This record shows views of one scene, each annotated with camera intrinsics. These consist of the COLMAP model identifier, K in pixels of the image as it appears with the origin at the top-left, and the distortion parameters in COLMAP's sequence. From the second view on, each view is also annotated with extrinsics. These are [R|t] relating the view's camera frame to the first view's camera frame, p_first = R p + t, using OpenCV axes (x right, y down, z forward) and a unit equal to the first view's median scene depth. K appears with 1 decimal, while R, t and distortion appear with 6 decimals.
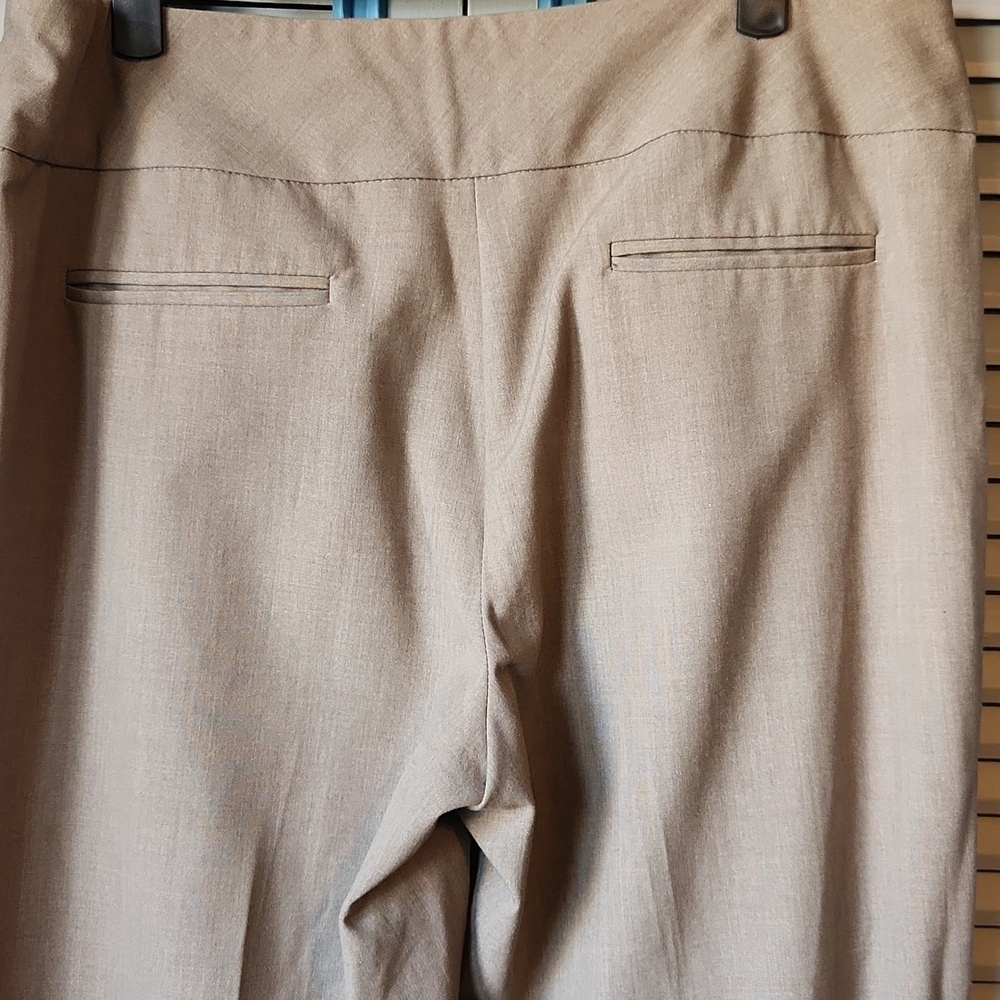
lens RADIAL K [[1482.5, 0, 501.9], [0, 1482.5, 504.8], [0, 0, 1]] dist [0.061151, 0.000000]
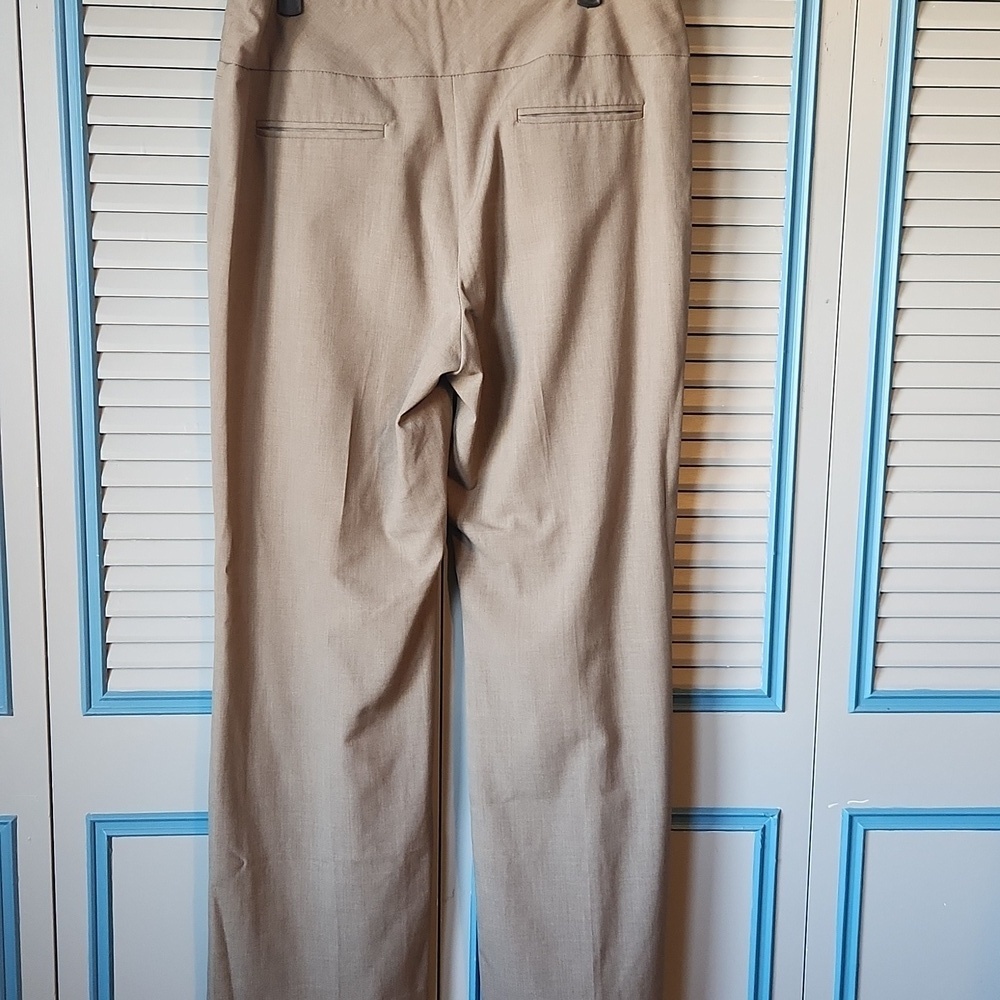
lens RADIAL K [[1482.5, 0, 500.6], [0, 1482.5, 520.0], [0, 0, 1]] dist [0.061151, 0.000000]
pose [[0.999117, -0.008030, 0.041247, -0.042719], [0.002053, 0.989727, 0.142958, 0.099149], [-0.041972, -0.142747, 0.988869, -1.171038]]
